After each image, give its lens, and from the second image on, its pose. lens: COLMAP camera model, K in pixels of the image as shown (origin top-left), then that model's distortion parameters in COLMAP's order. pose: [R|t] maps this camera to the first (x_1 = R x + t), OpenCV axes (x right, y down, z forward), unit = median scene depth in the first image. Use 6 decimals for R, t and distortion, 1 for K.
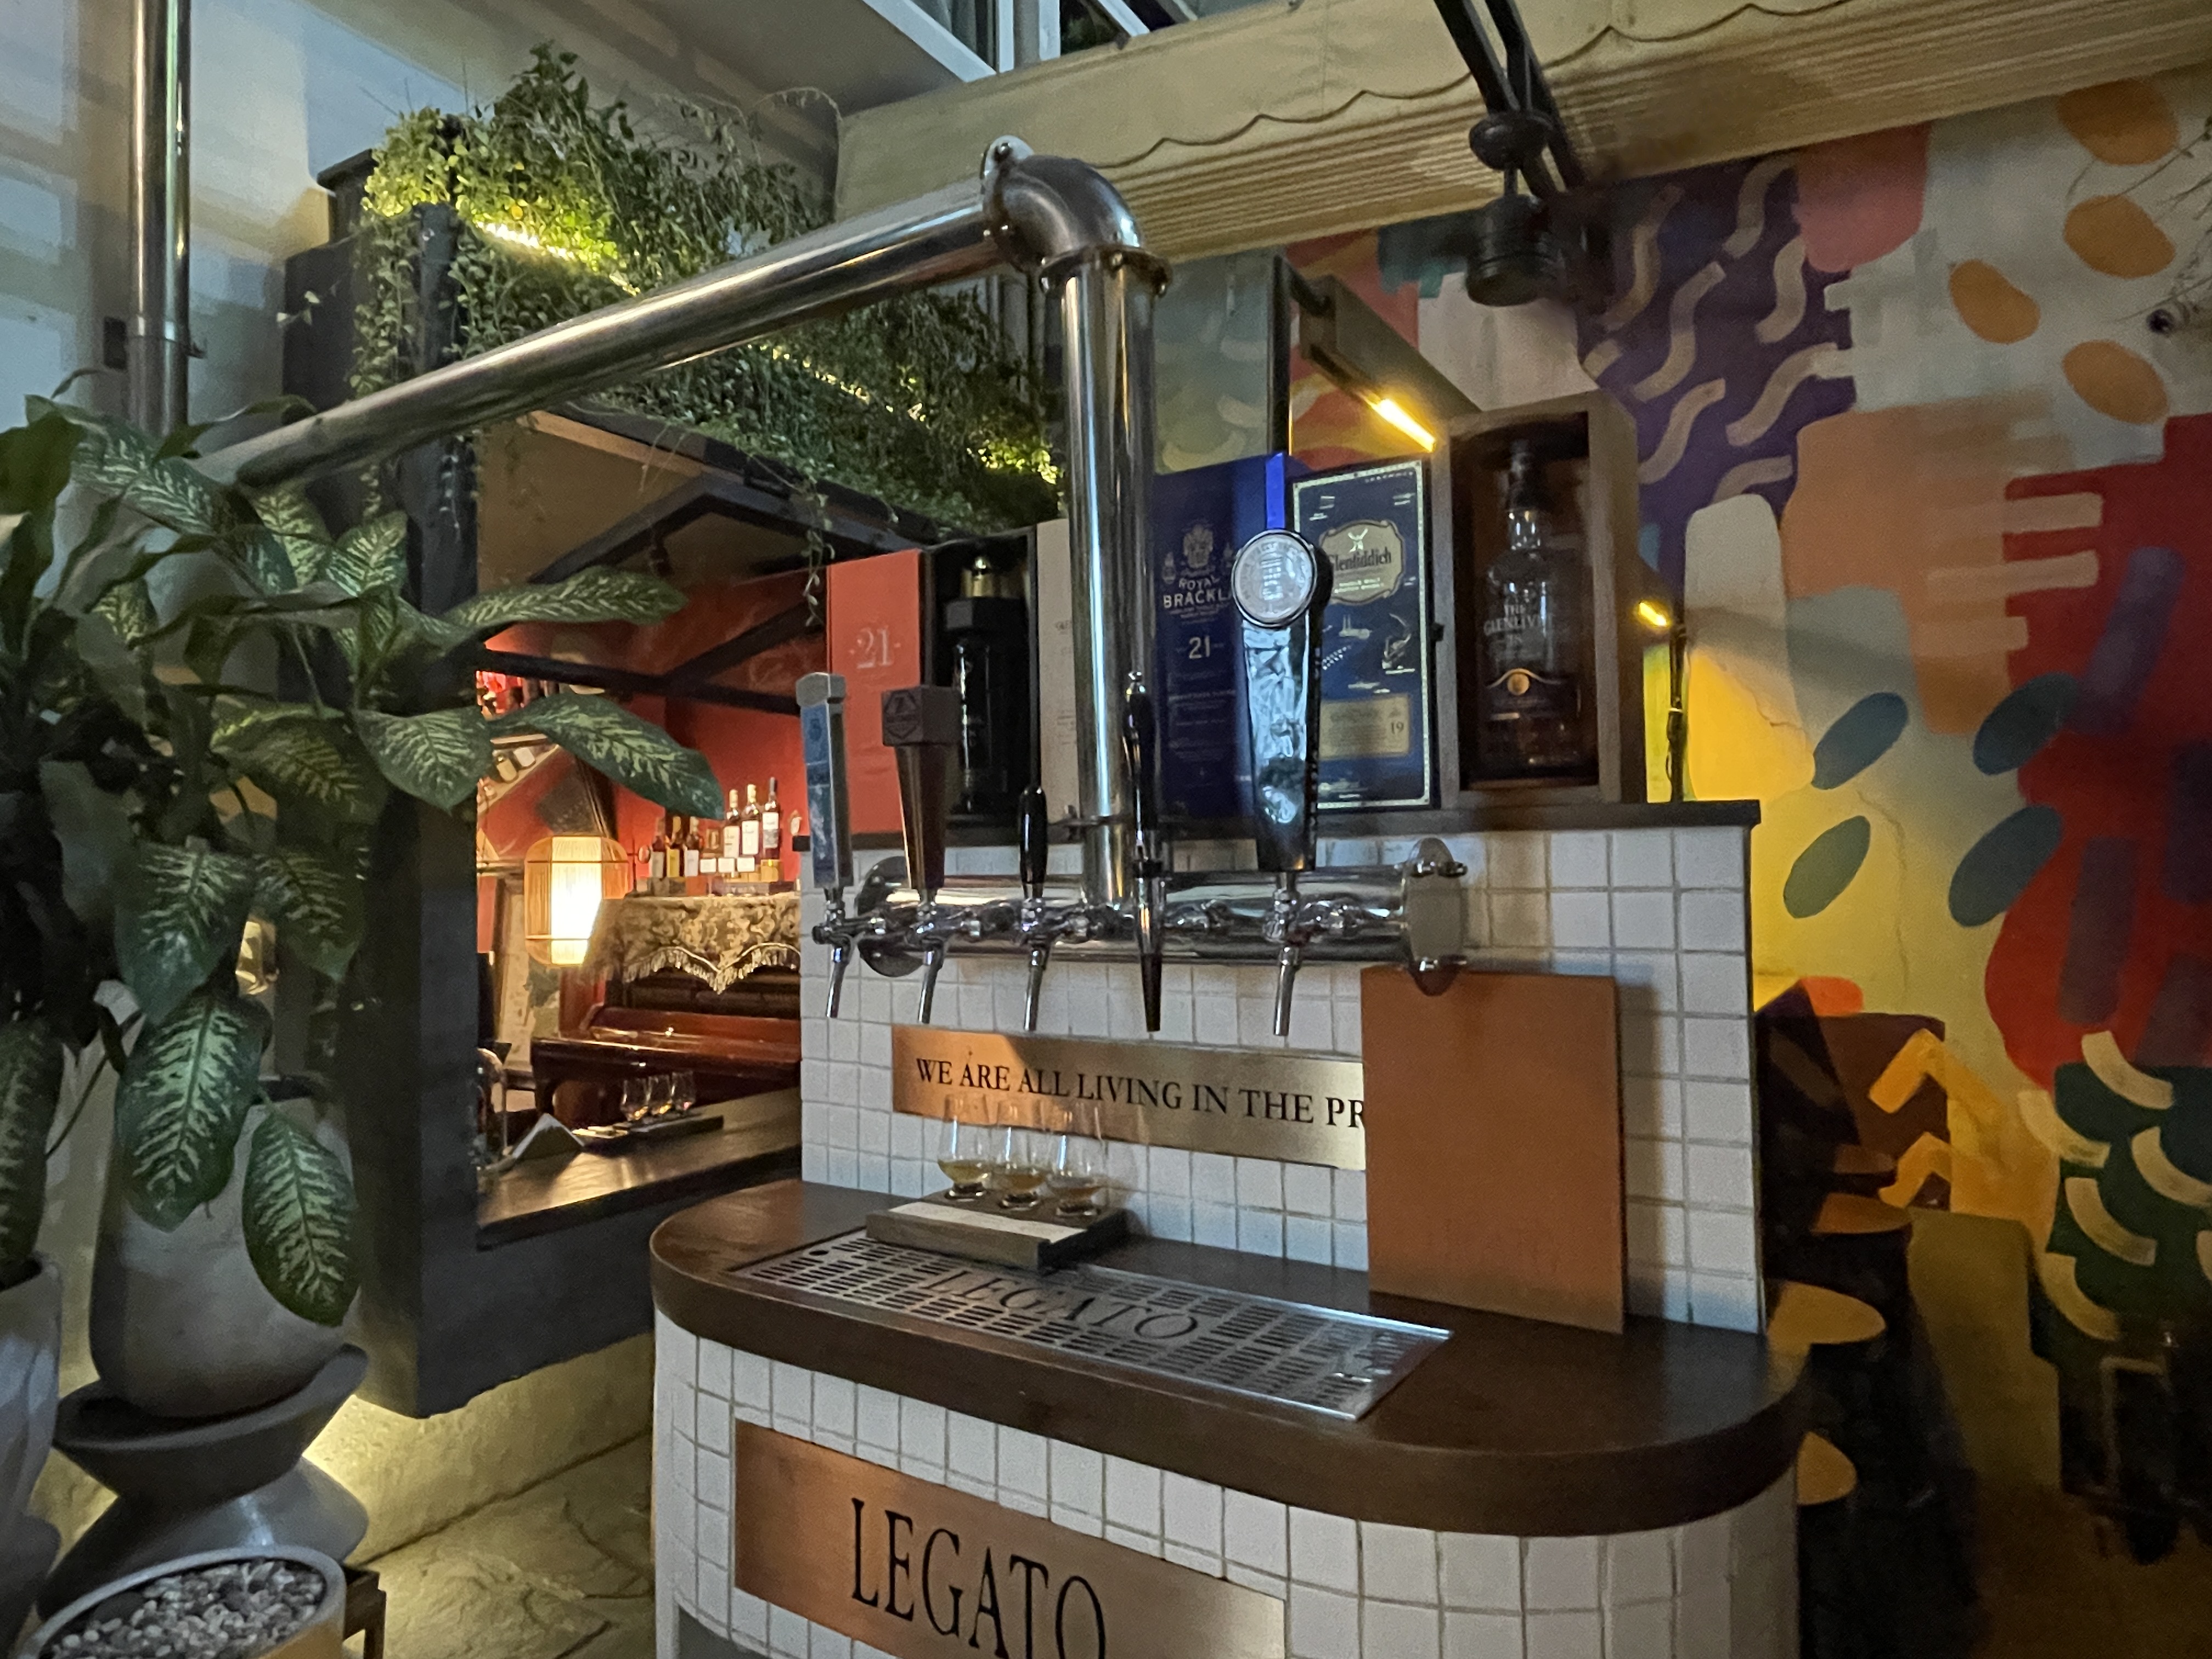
lens RADIAL K [[1311.6, 0, 1124.4], [0, 1311.6, 816.3], [0, 0, 1]] dist [-0.014926, 0.005058]
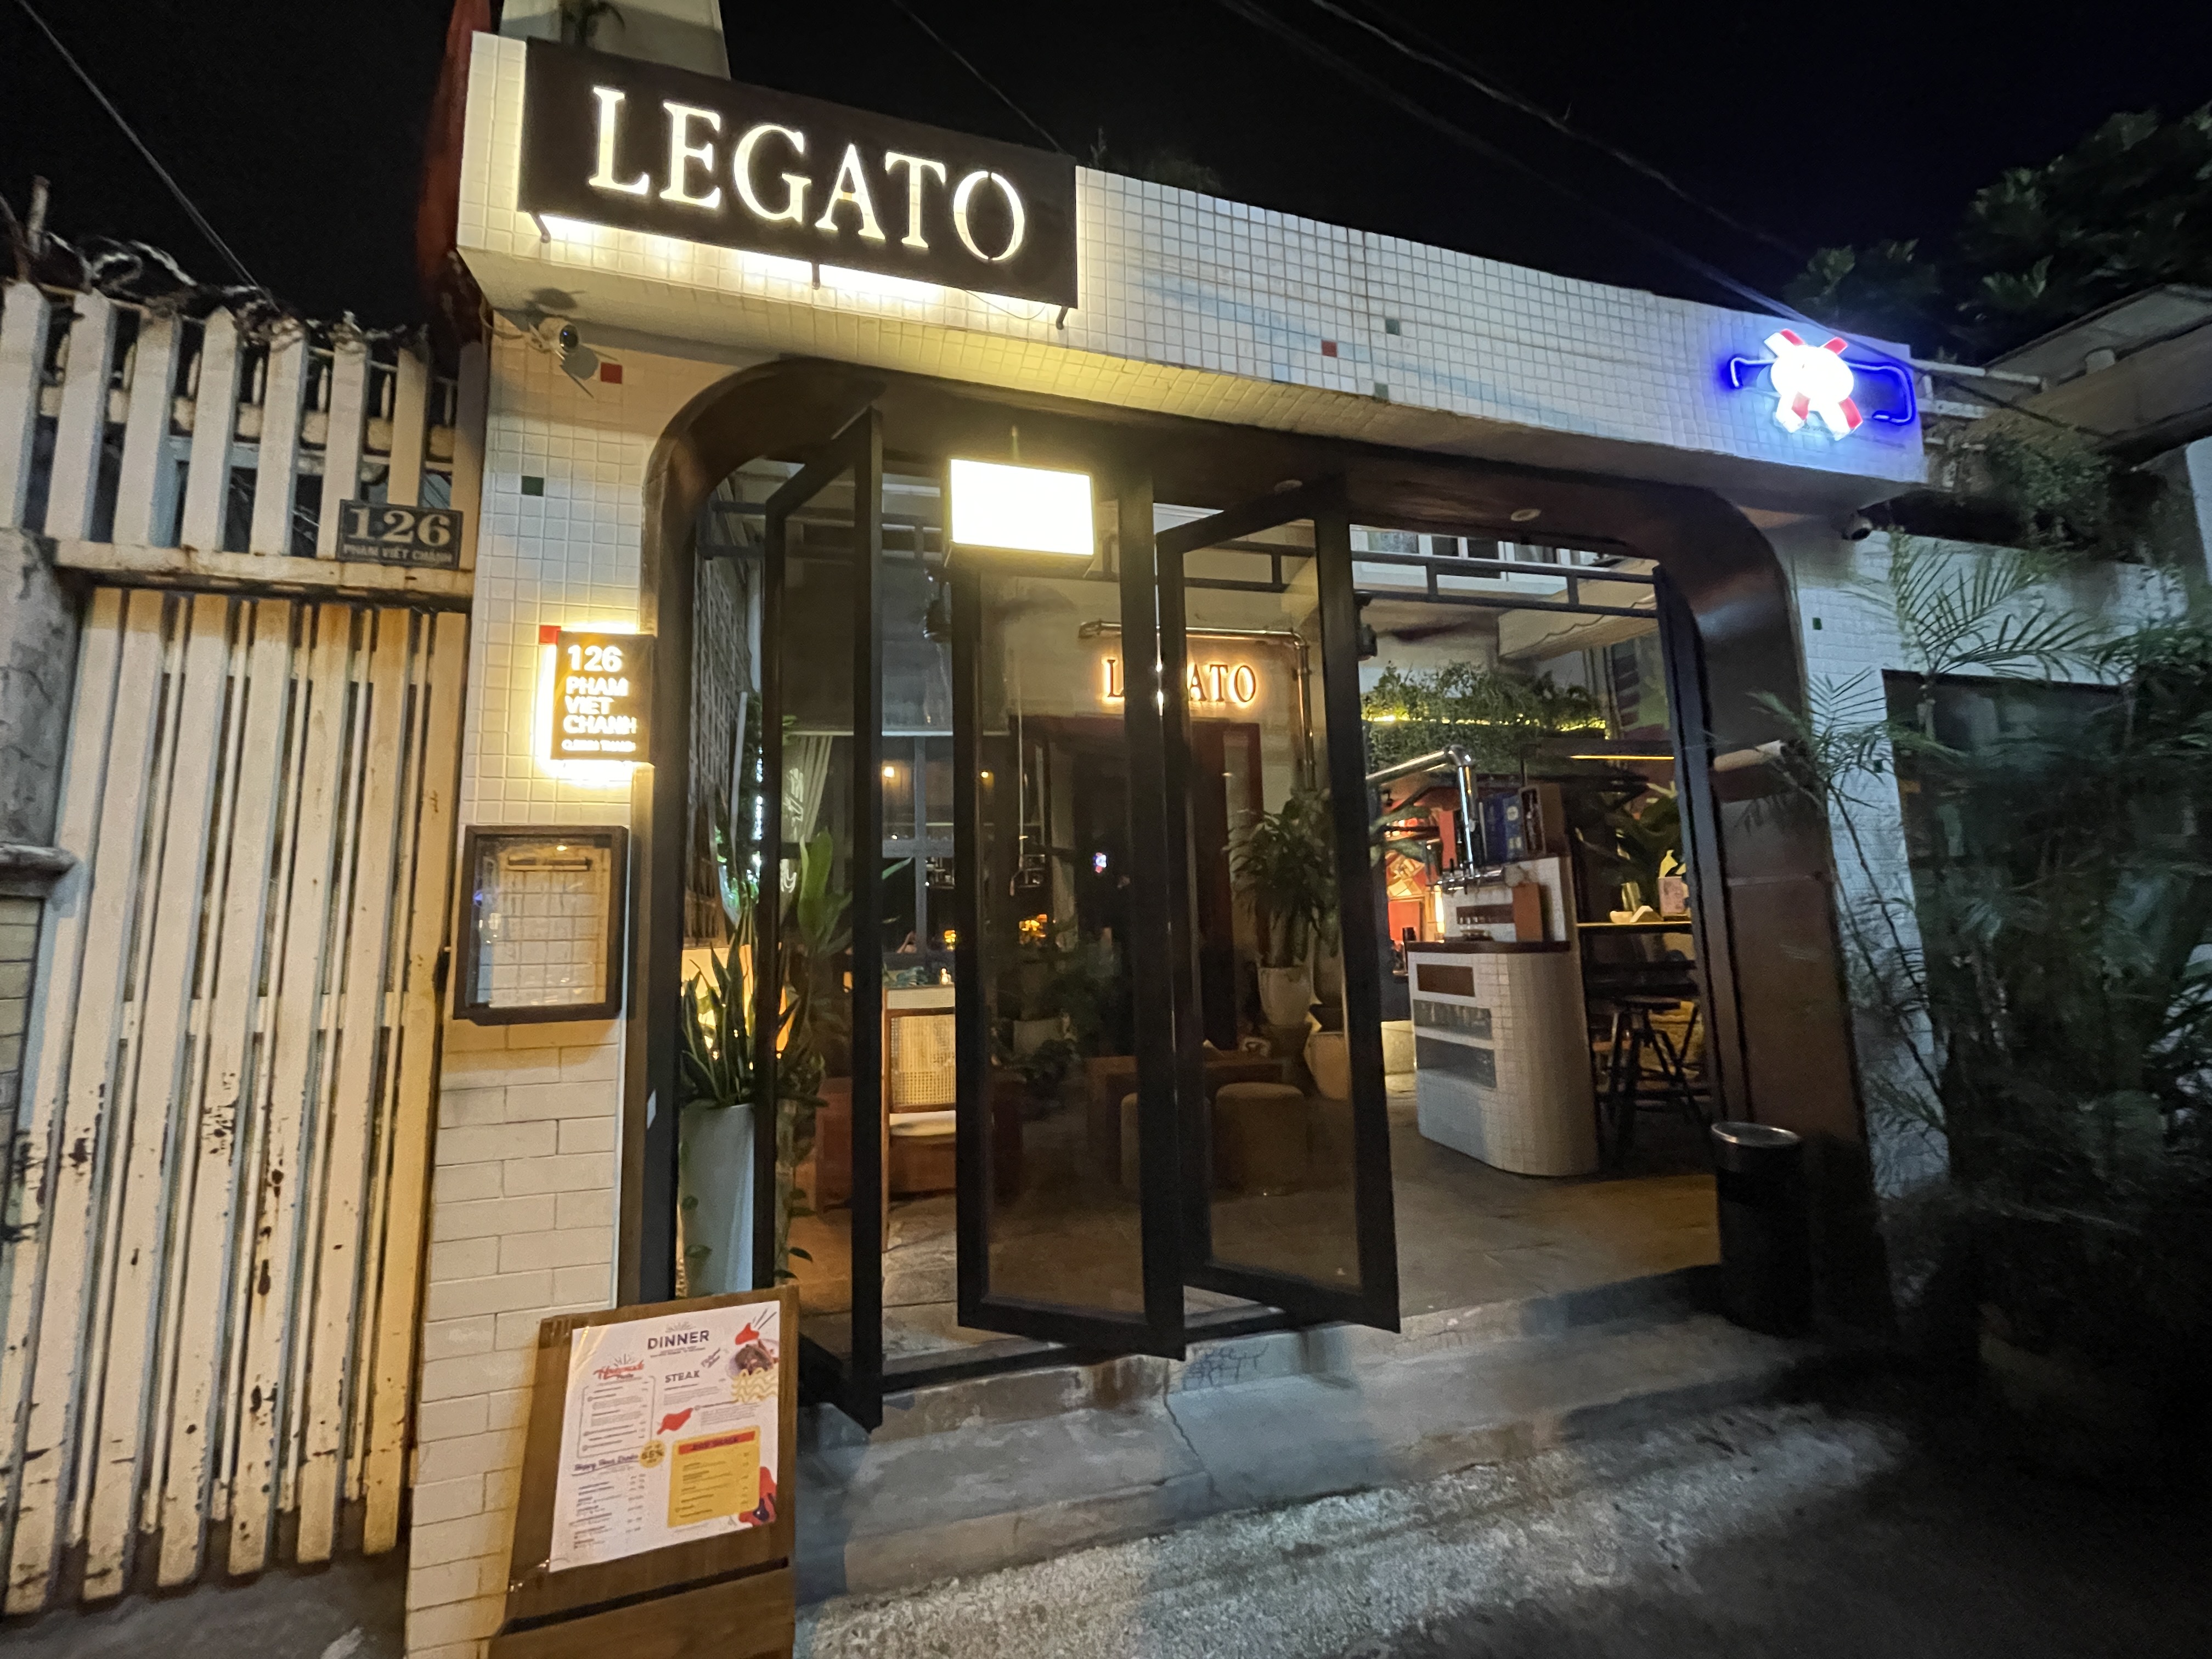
lens RADIAL K [[887.1, 0, 1106.0], [0, 887.1, 813.3], [0, 0, 1]] dist [-0.000253, -0.000005]
pose [[0.693773, -0.097925, -0.713505, 0.963761], [0.044131, 0.994632, -0.093598, 0.049289], [0.718841, 0.033448, 0.694370, -1.673499]]
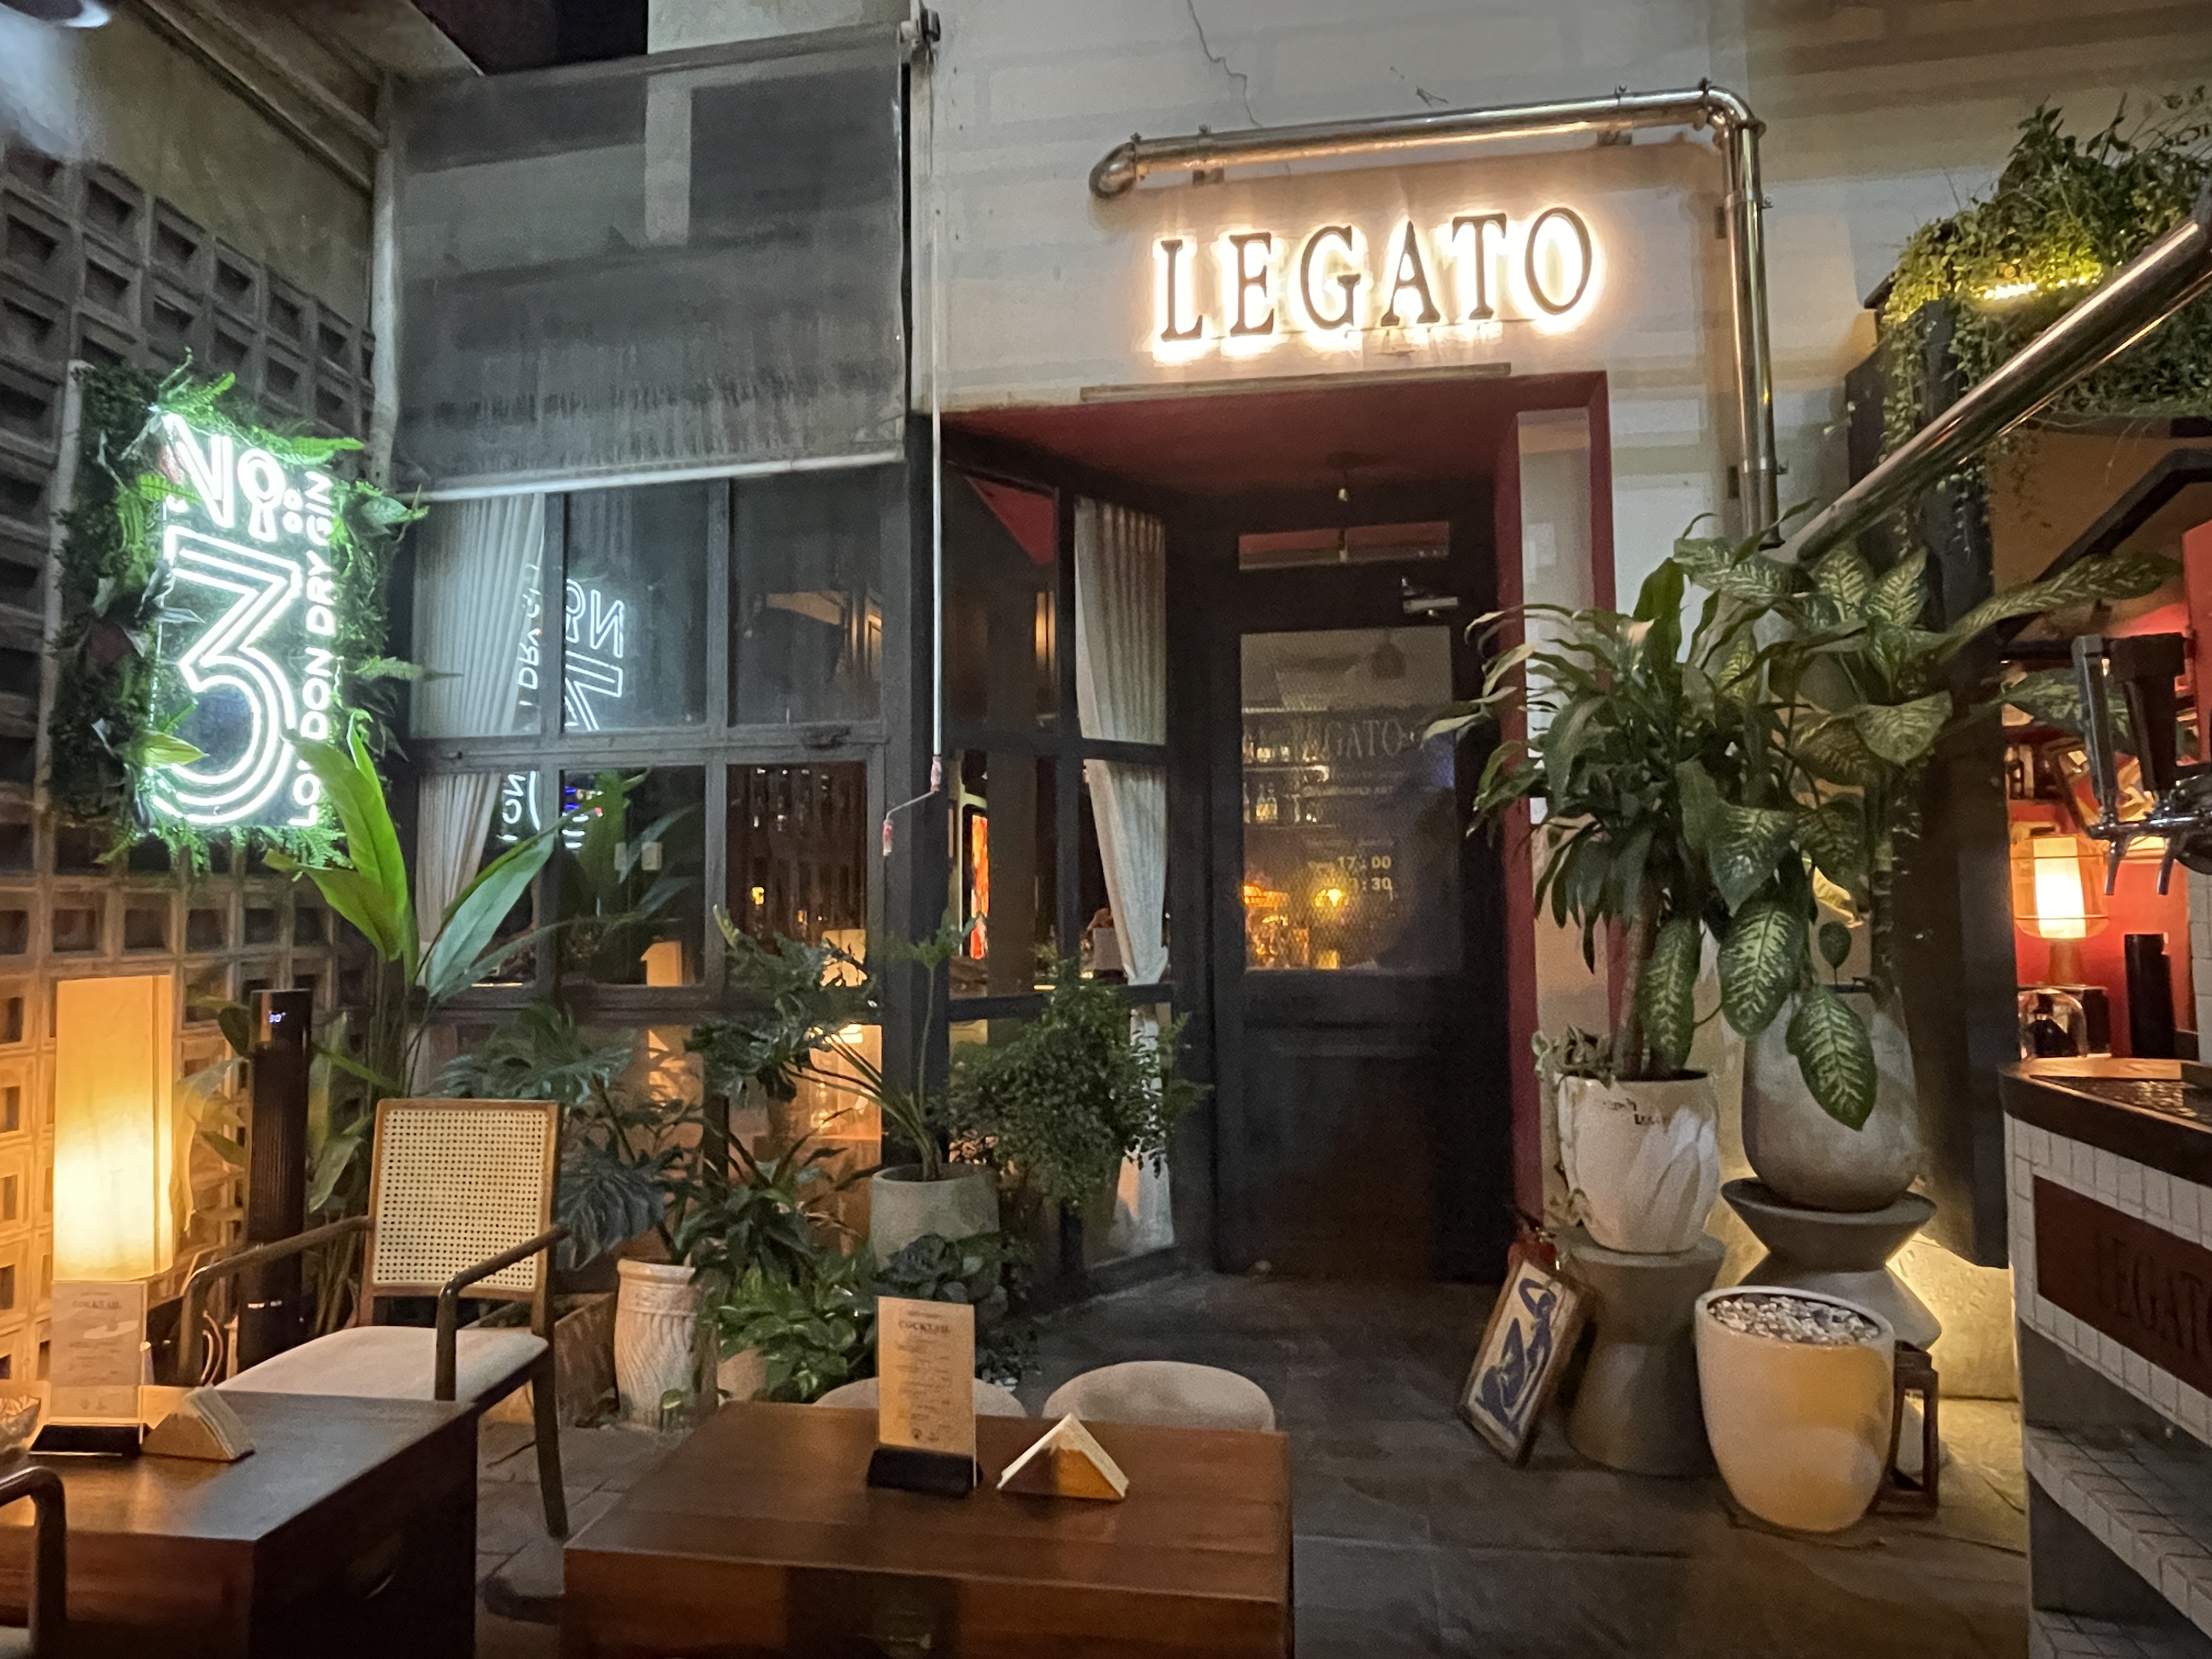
lens RADIAL K [[1311.6, 0, 1124.4], [0, 1311.6, 816.3], [0, 0, 1]] dist [-0.014926, 0.005058]
pose [[0.377274, -0.047260, -0.924895, 0.356833], [0.039032, 0.998621, -0.035106, 0.047886], [0.925279, -0.022856, 0.378598, -0.239637]]
